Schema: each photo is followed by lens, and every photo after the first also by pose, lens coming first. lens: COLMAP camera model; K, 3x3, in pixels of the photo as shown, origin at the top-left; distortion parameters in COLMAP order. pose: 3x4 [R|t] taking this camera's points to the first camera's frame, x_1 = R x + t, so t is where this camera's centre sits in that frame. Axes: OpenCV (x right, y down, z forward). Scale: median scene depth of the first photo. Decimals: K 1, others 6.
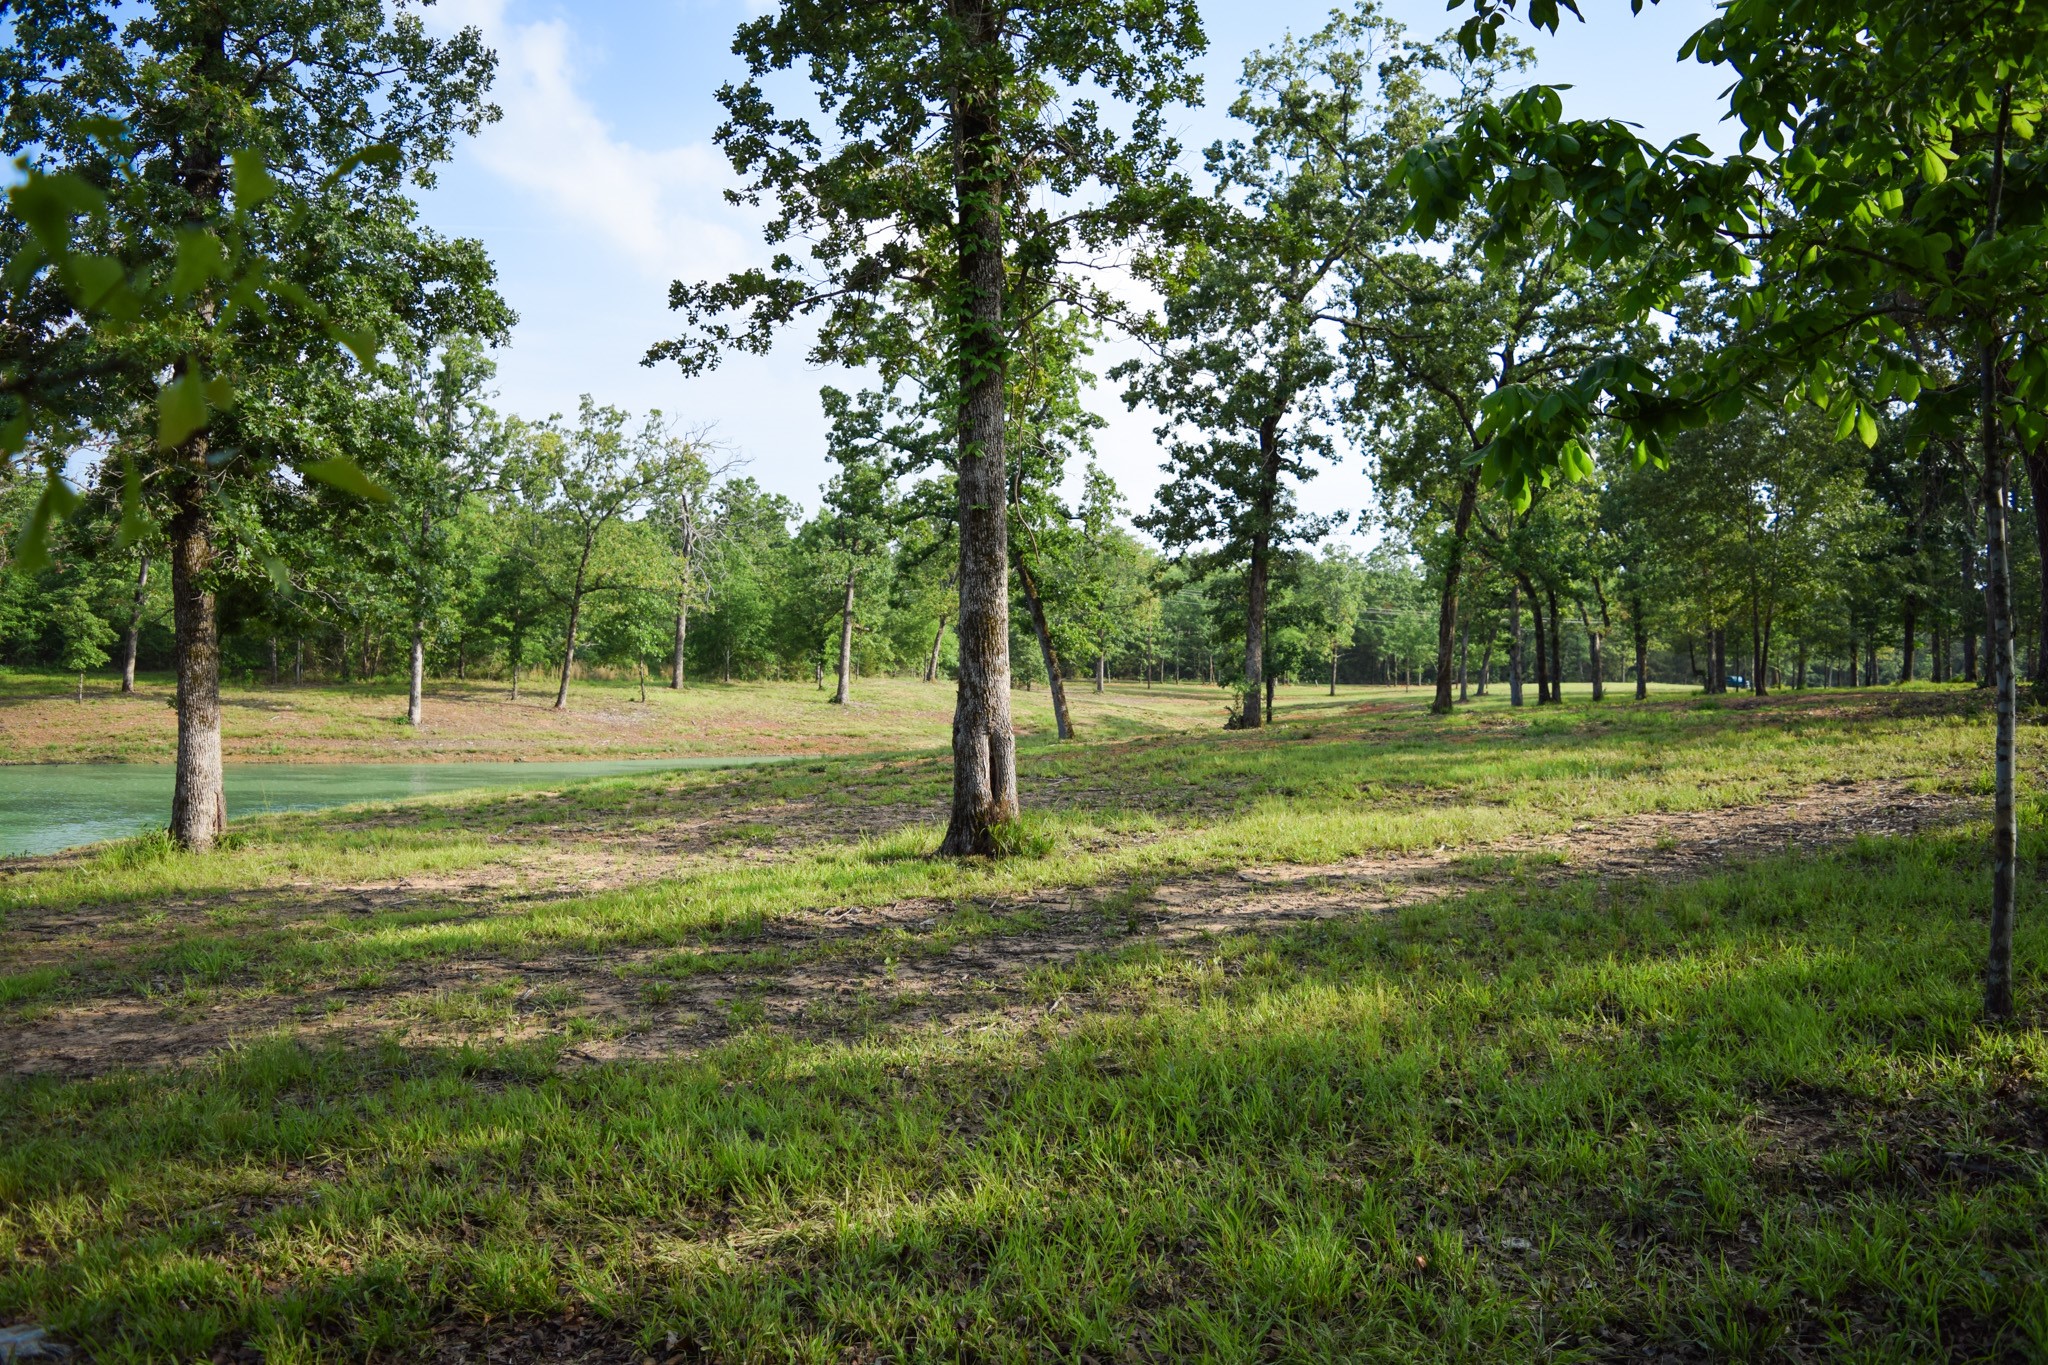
lens RADIAL K [[1618.8, 0, 1033.4], [0, 1618.8, 694.7], [0, 0, 1]] dist [-0.091671, 0.020520]
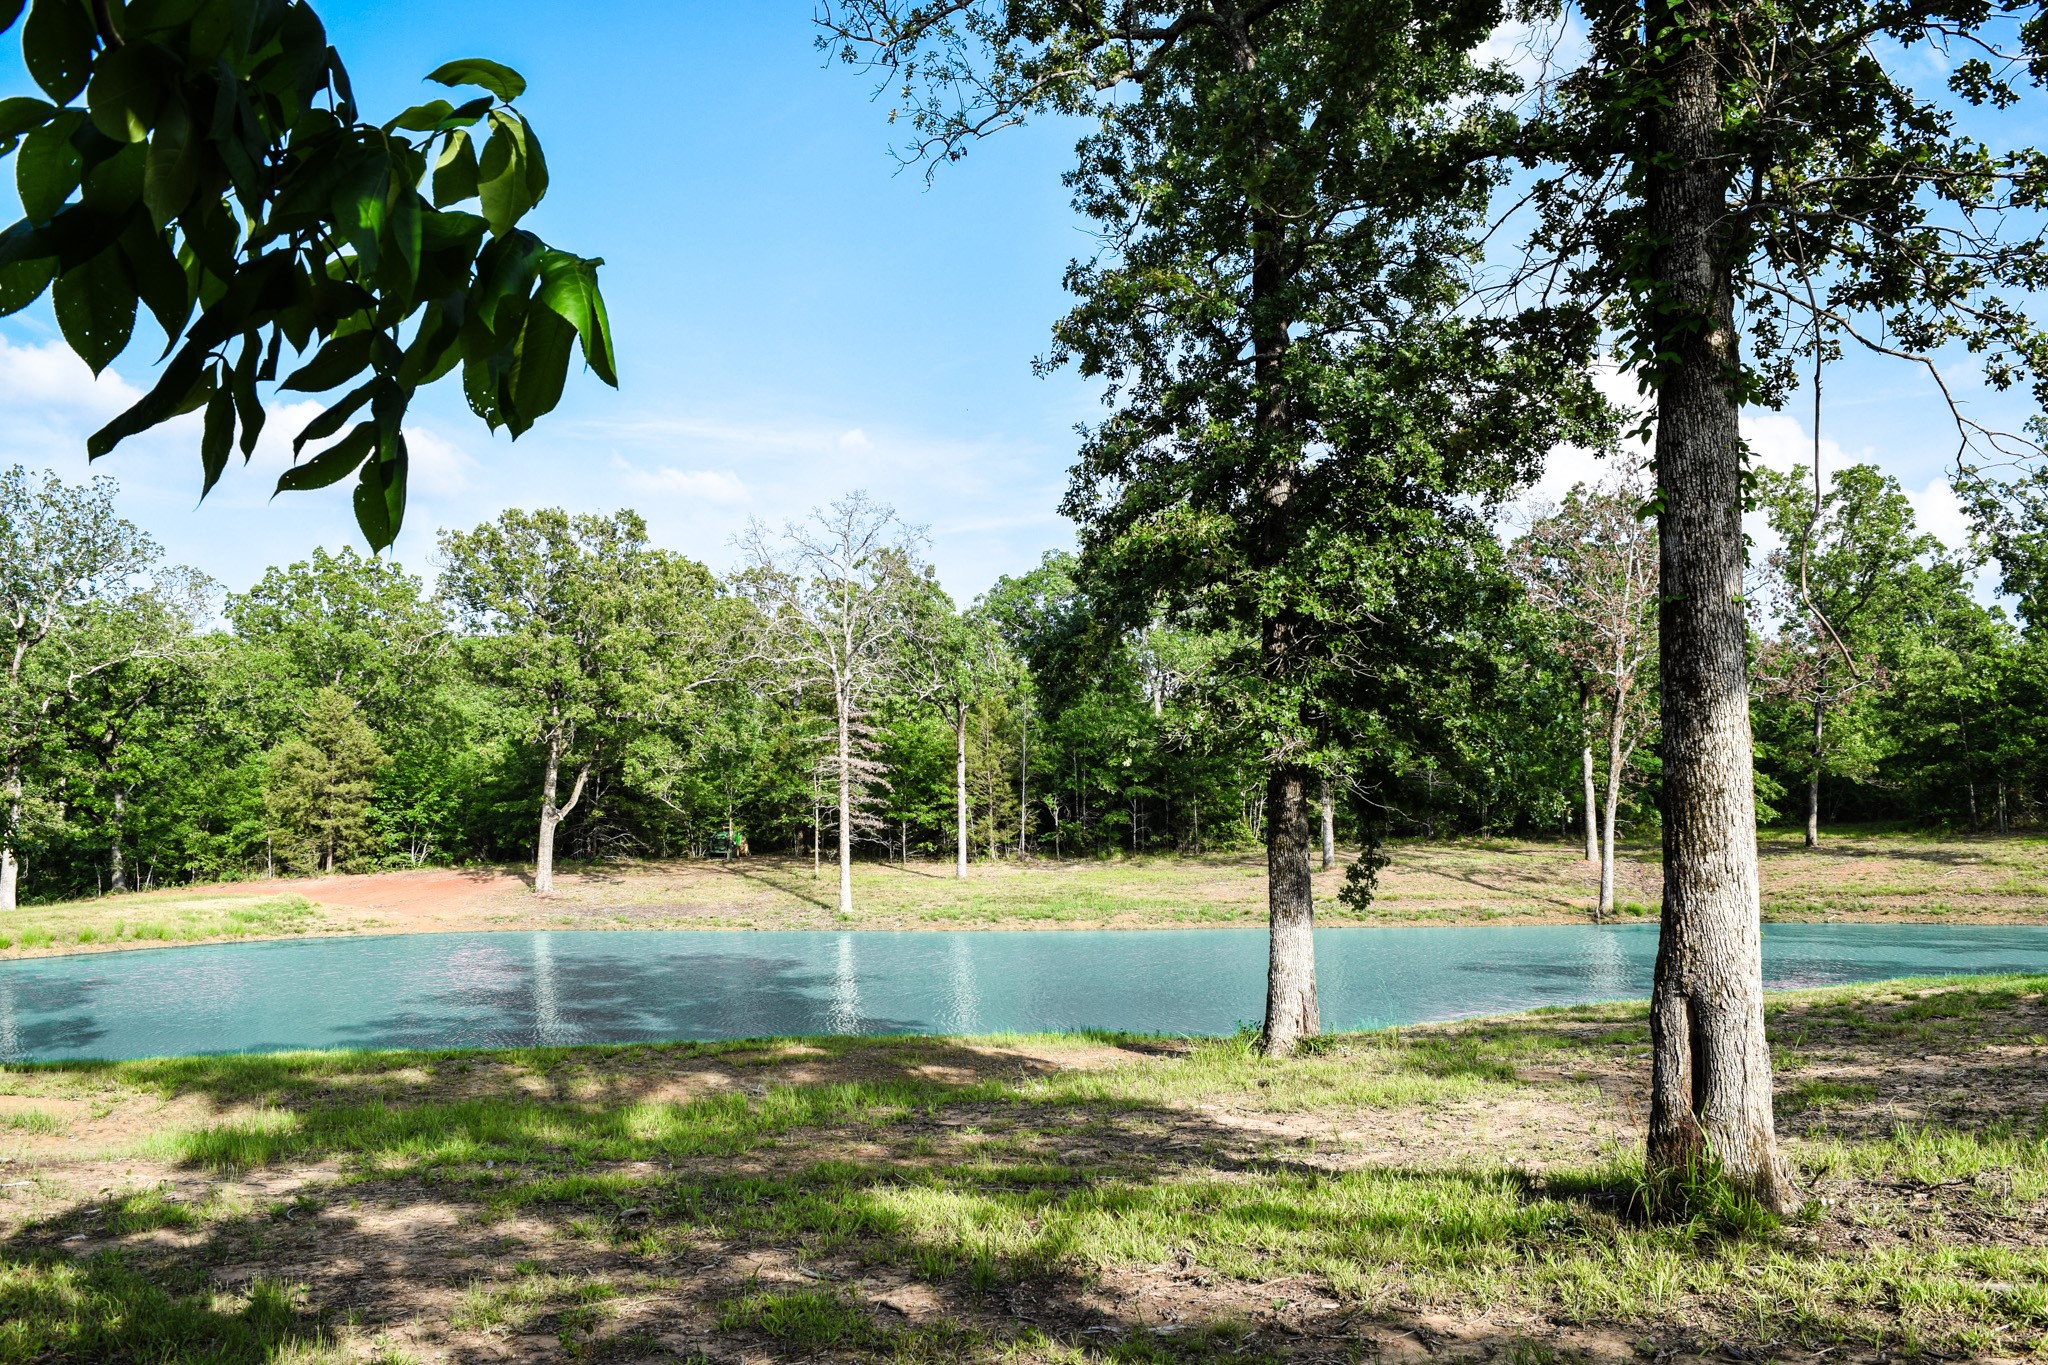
lens RADIAL K [[1618.8, 0, 1024.1], [0, 1618.8, 671.1], [0, 0, 1]] dist [-0.091671, 0.020520]
pose [[0.474283, -0.107567, -0.873776, 0.065526], [0.014767, 0.993340, -0.114271, -0.004943], [0.880249, 0.041294, 0.472712, 0.105844]]
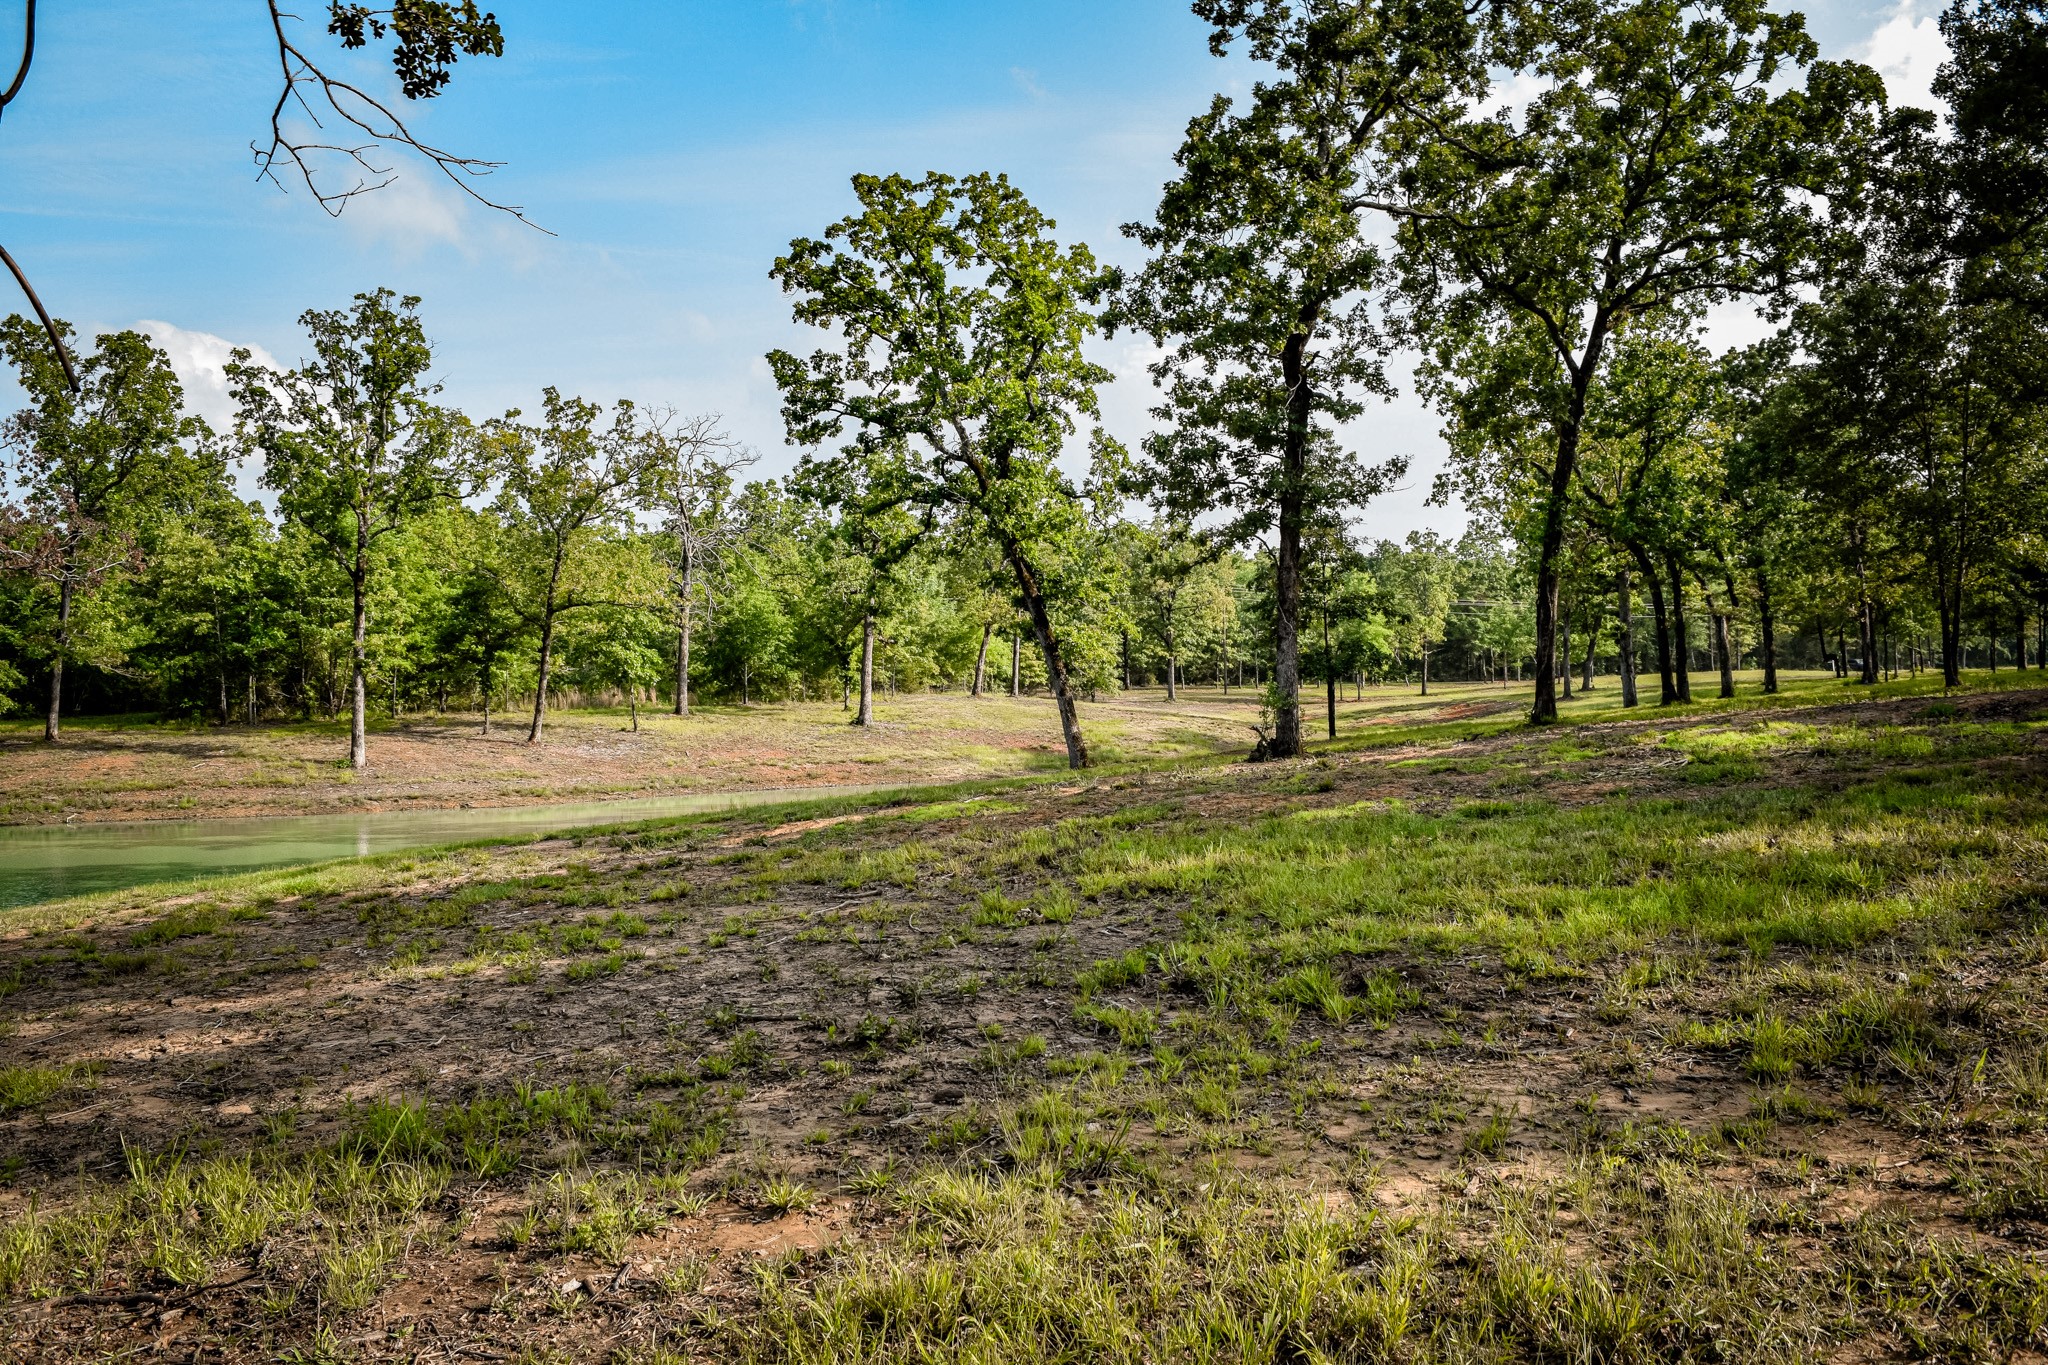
lens RADIAL K [[1618.8, 0, 1034.8], [0, 1618.8, 680.0], [0, 0, 1]] dist [-0.091671, 0.020520]
pose [[0.997737, -0.033940, -0.058045, 0.037873], [0.033130, 0.999341, -0.014858, -0.004220], [0.058512, 0.012901, 0.998203, 0.148984]]
